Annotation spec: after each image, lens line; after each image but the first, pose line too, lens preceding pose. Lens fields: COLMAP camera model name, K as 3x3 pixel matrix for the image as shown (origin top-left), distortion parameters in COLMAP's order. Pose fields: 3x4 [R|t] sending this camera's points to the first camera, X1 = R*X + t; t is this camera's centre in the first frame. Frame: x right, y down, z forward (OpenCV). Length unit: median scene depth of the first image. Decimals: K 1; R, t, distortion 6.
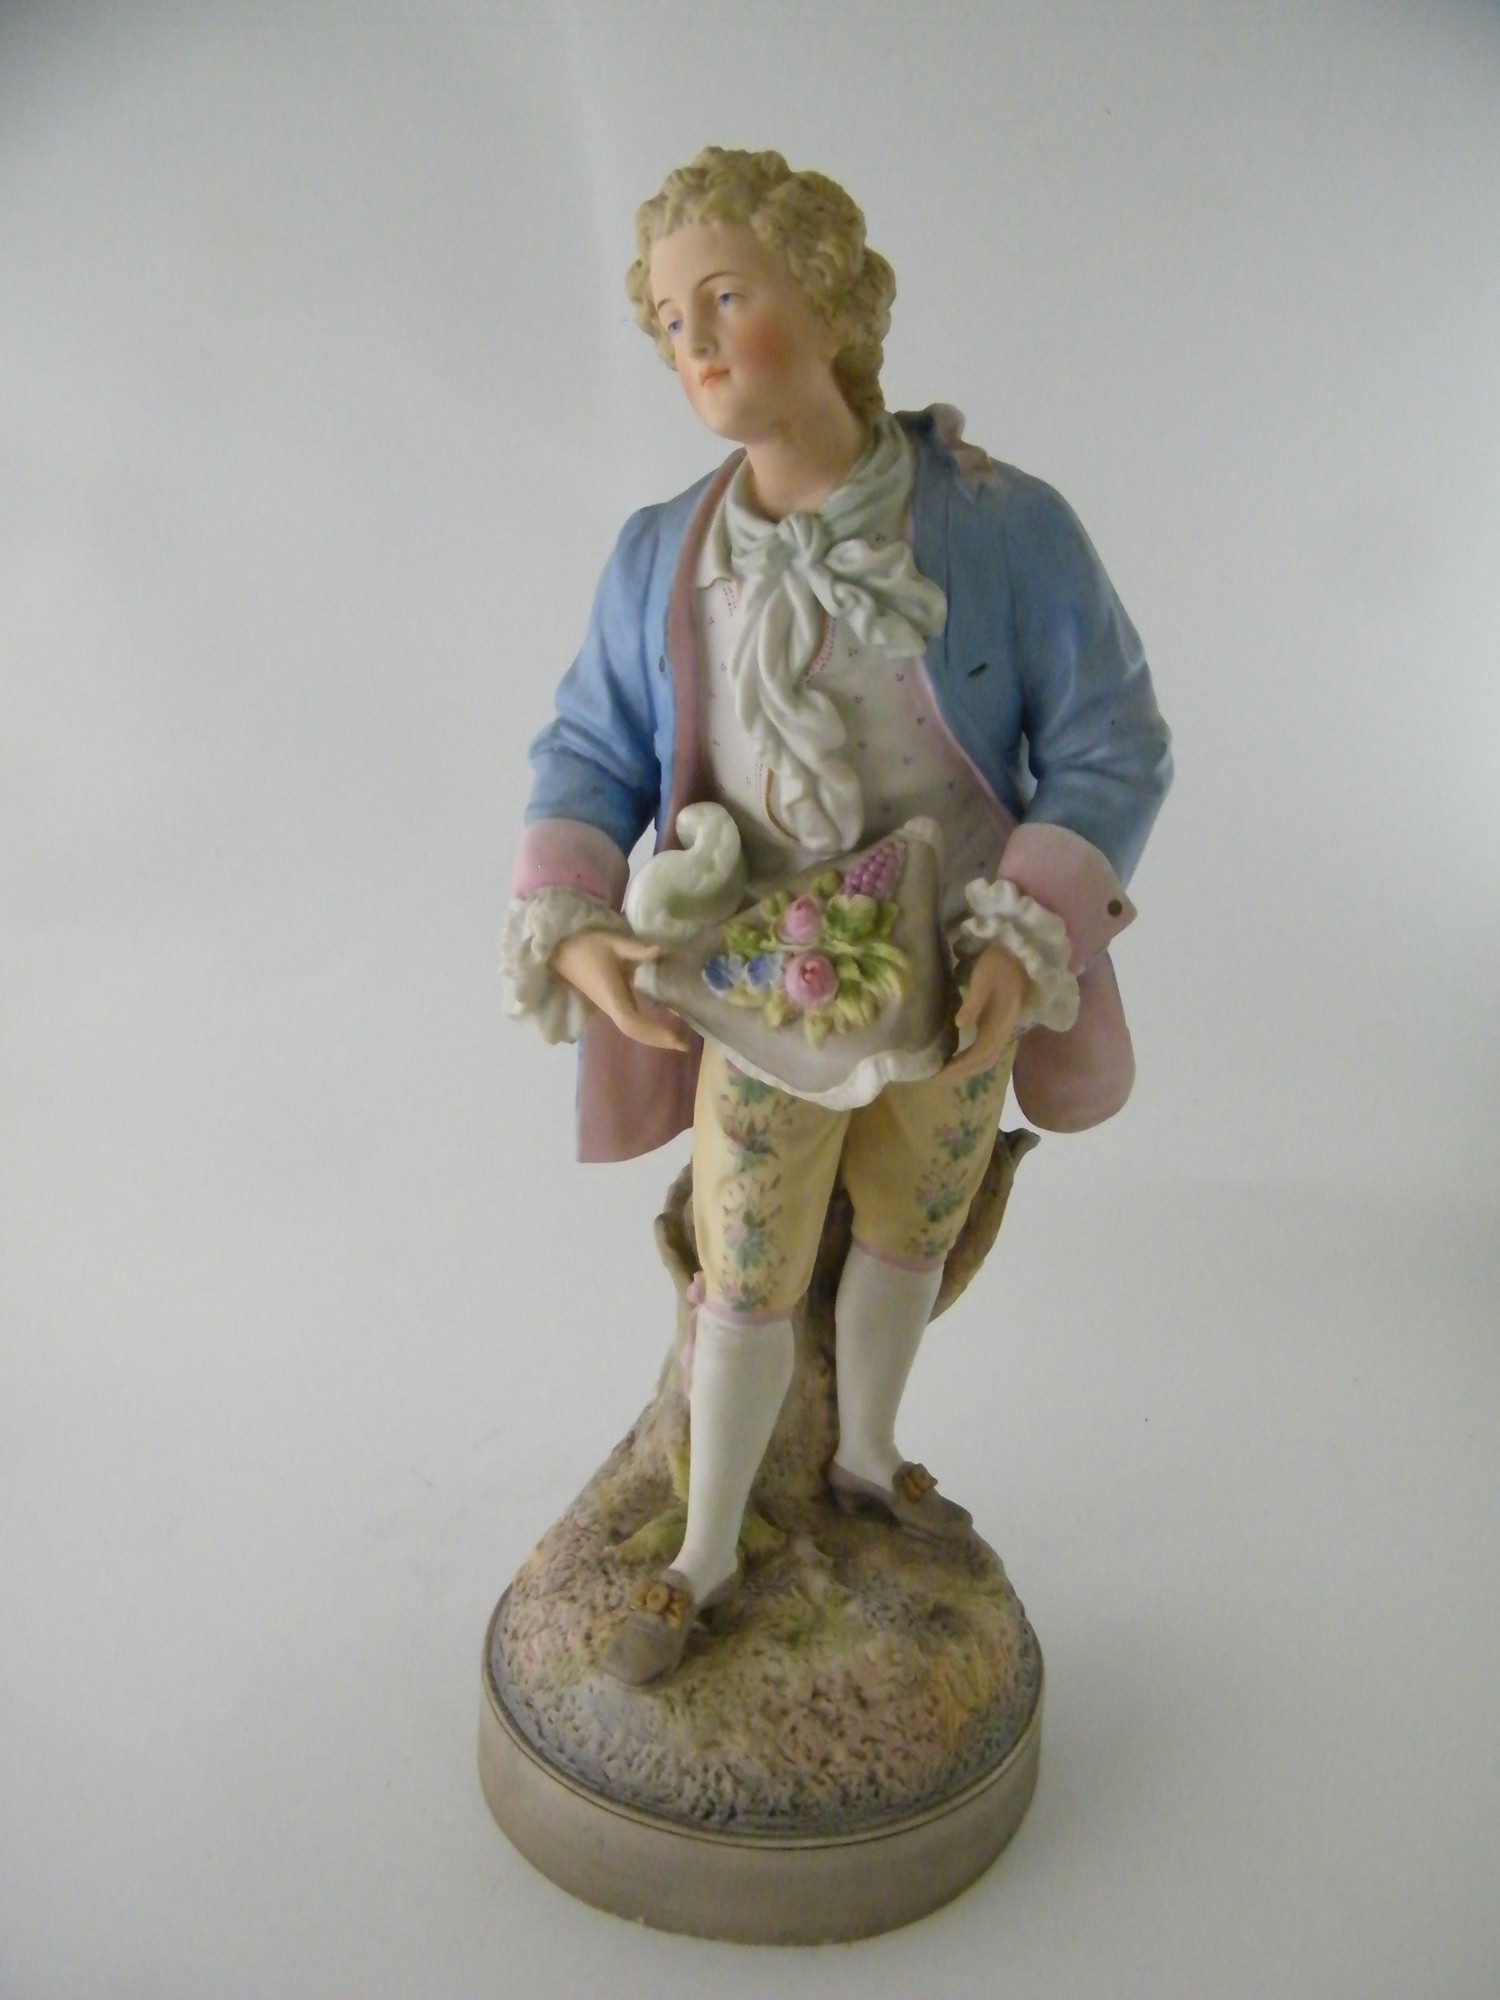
lens RADIAL K [[1661.4, 0, 763.9], [0, 1661.4, 1034.5], [0, 0, 1]] dist [-0.196495, 0.143047]
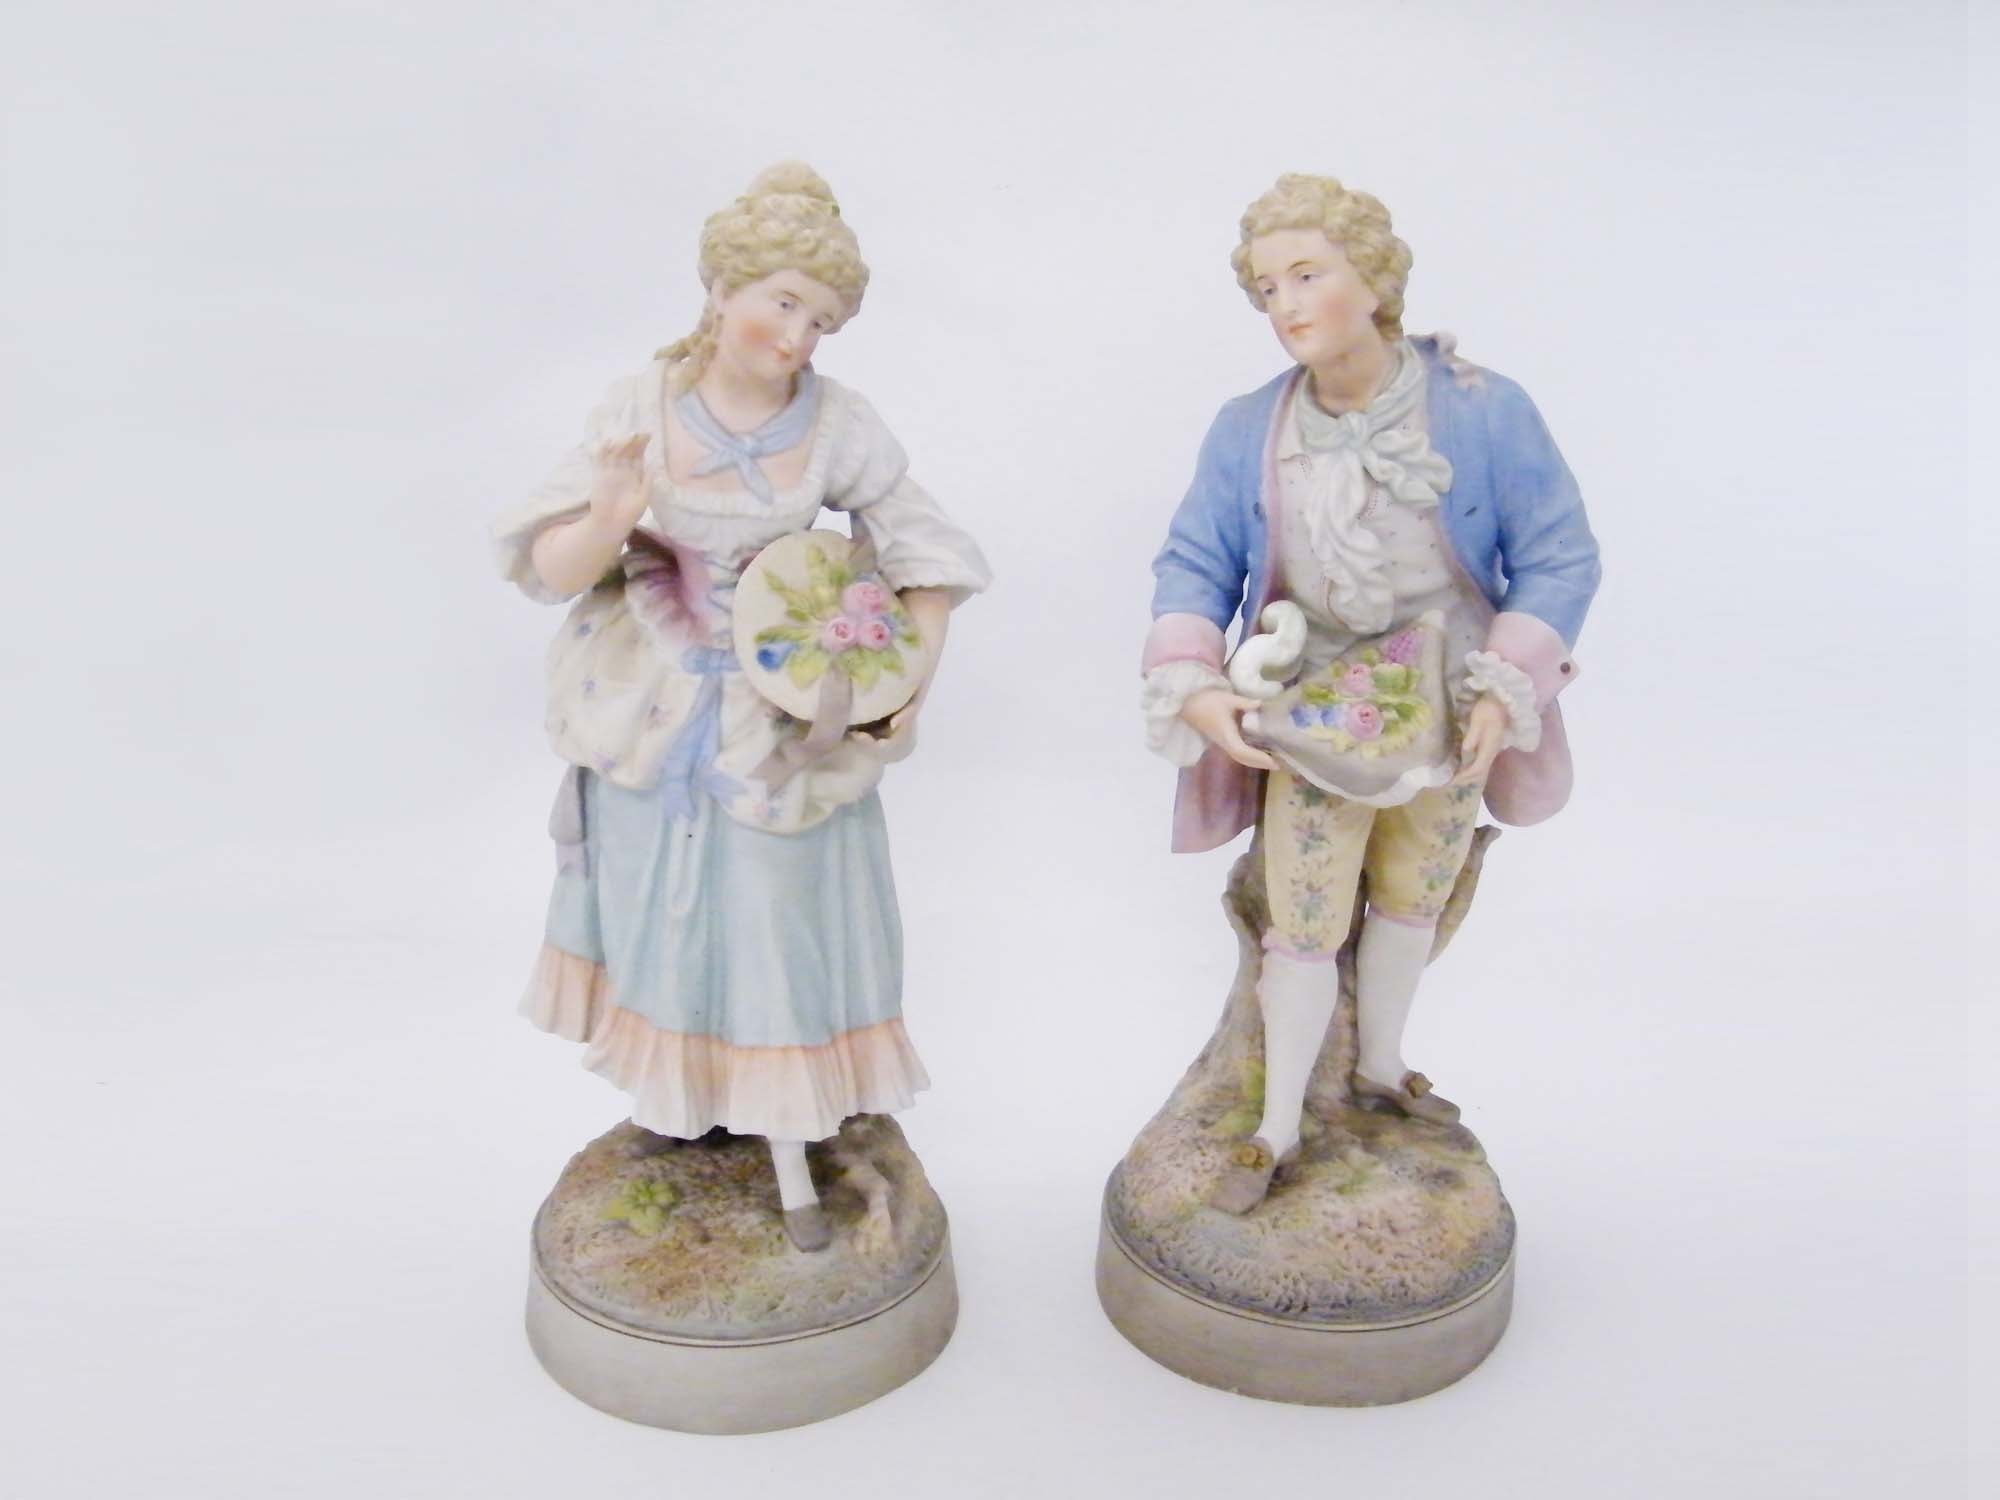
lens RADIAL K [[1661.4, 0, 987.1], [0, 1661.4, 710.9], [0, 0, 1]] dist [-0.196495, 0.143047]
pose [[0.995399, -0.018713, -0.093973, -0.156387], [0.015412, 0.999243, -0.035723, 0.006018], [0.094570, 0.034110, 0.994934, -0.466395]]
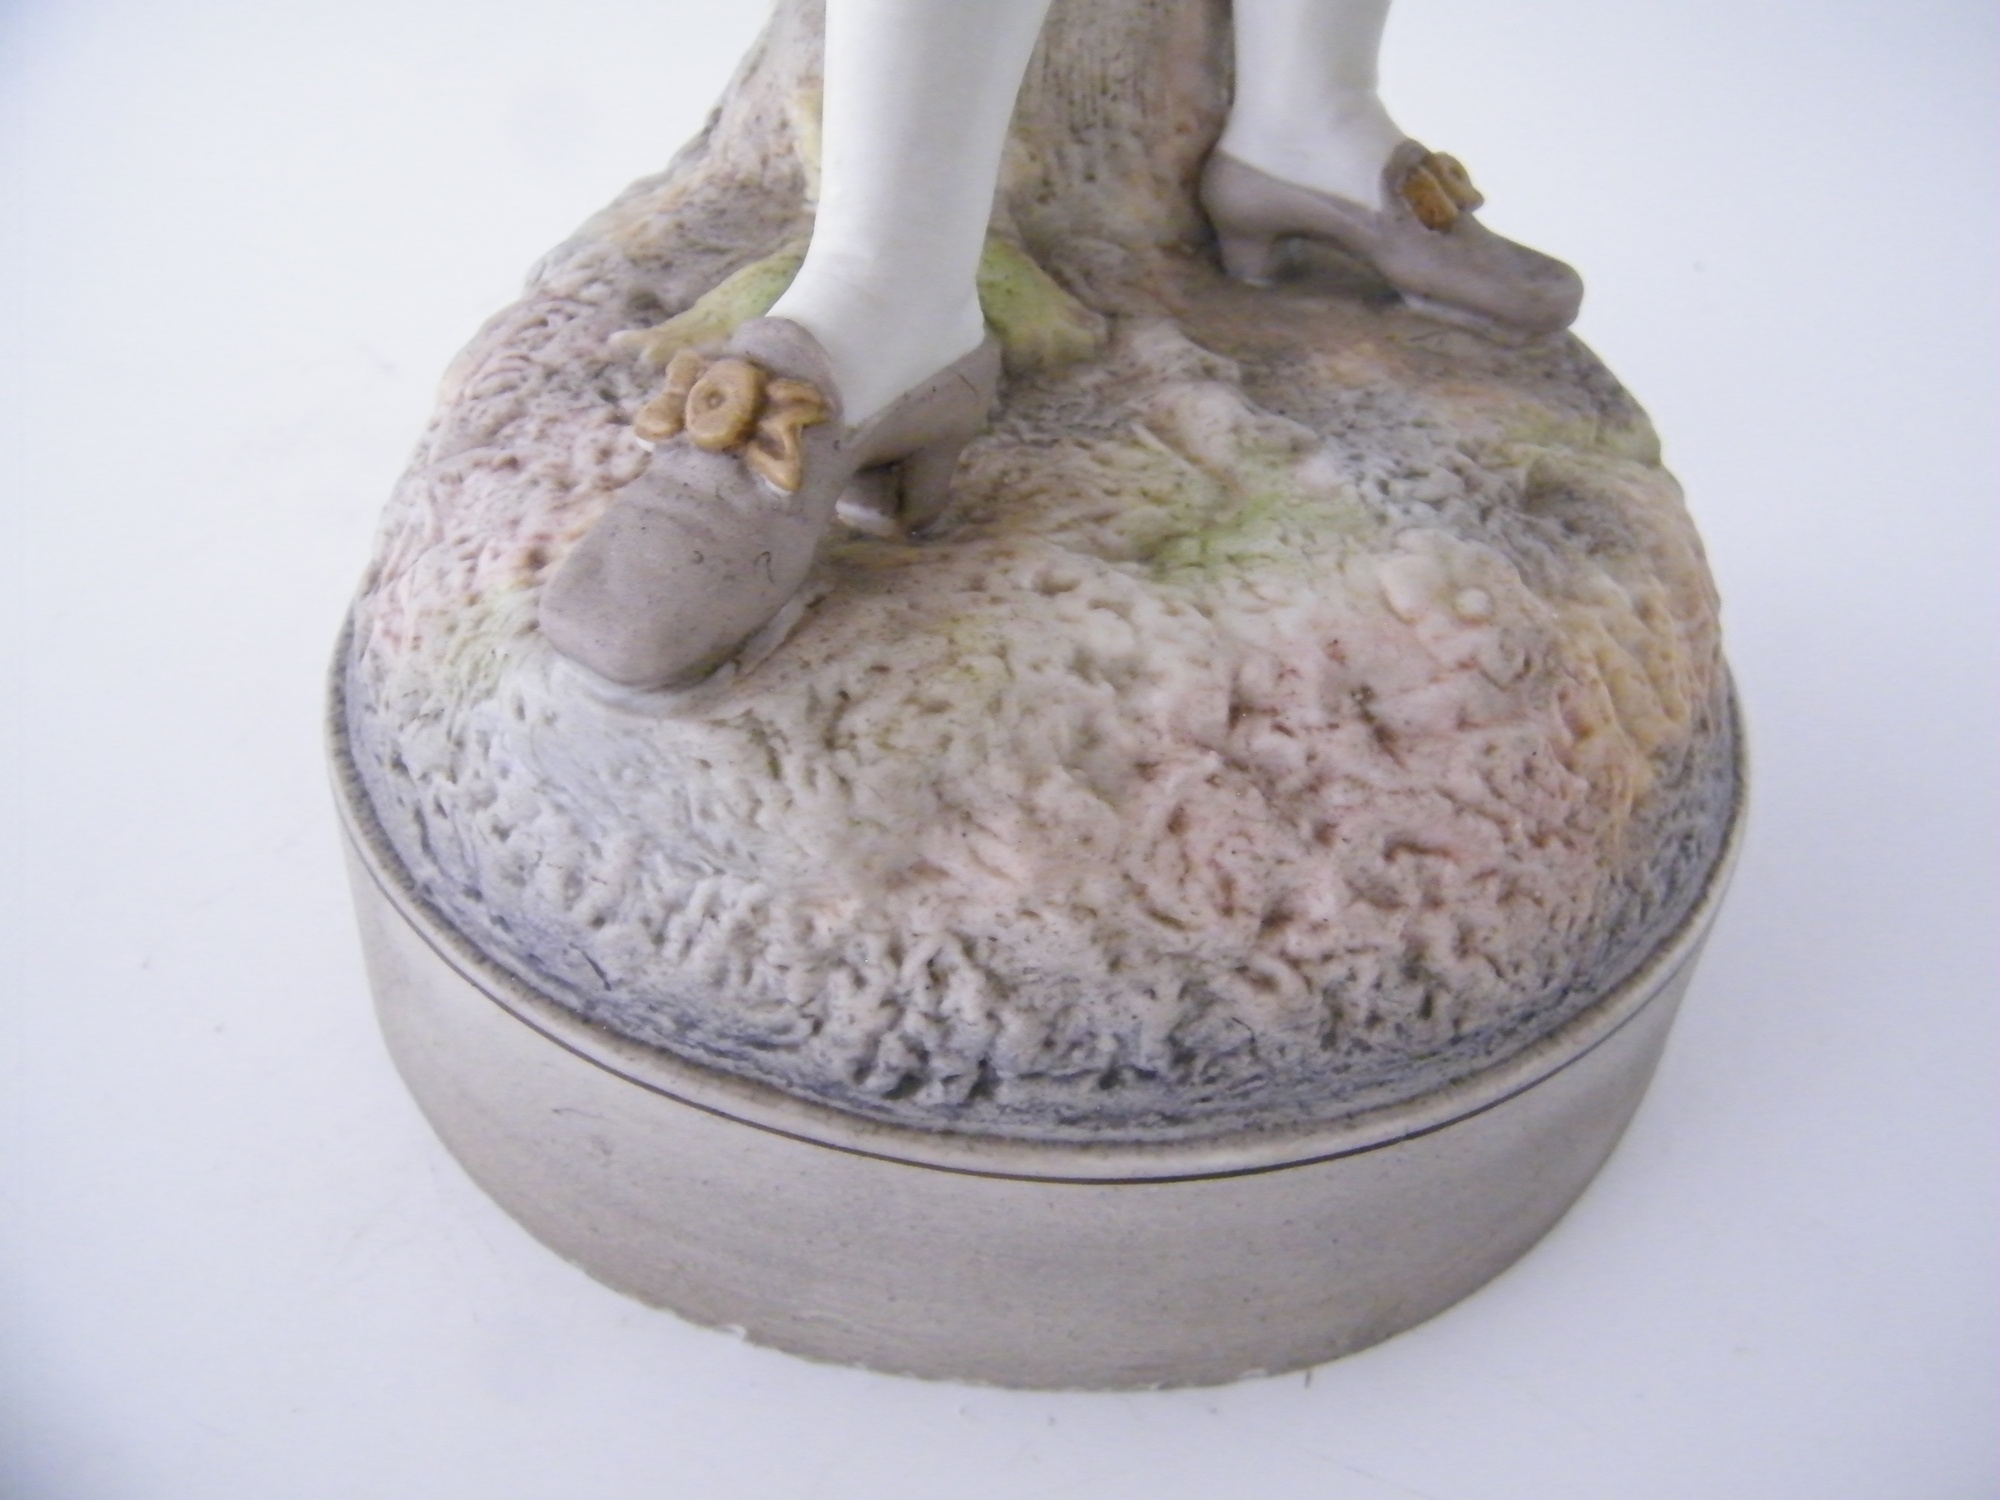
lens RADIAL K [[1661.4, 0, 1039.5], [0, 1661.4, 699.3], [0, 0, 1]] dist [-0.196495, 0.143047]
pose [[0.999577, -0.017756, 0.023015, -0.014951], [0.008747, 0.938794, 0.344369, 0.303560], [-0.027721, -0.344023, 0.938552, 0.717763]]
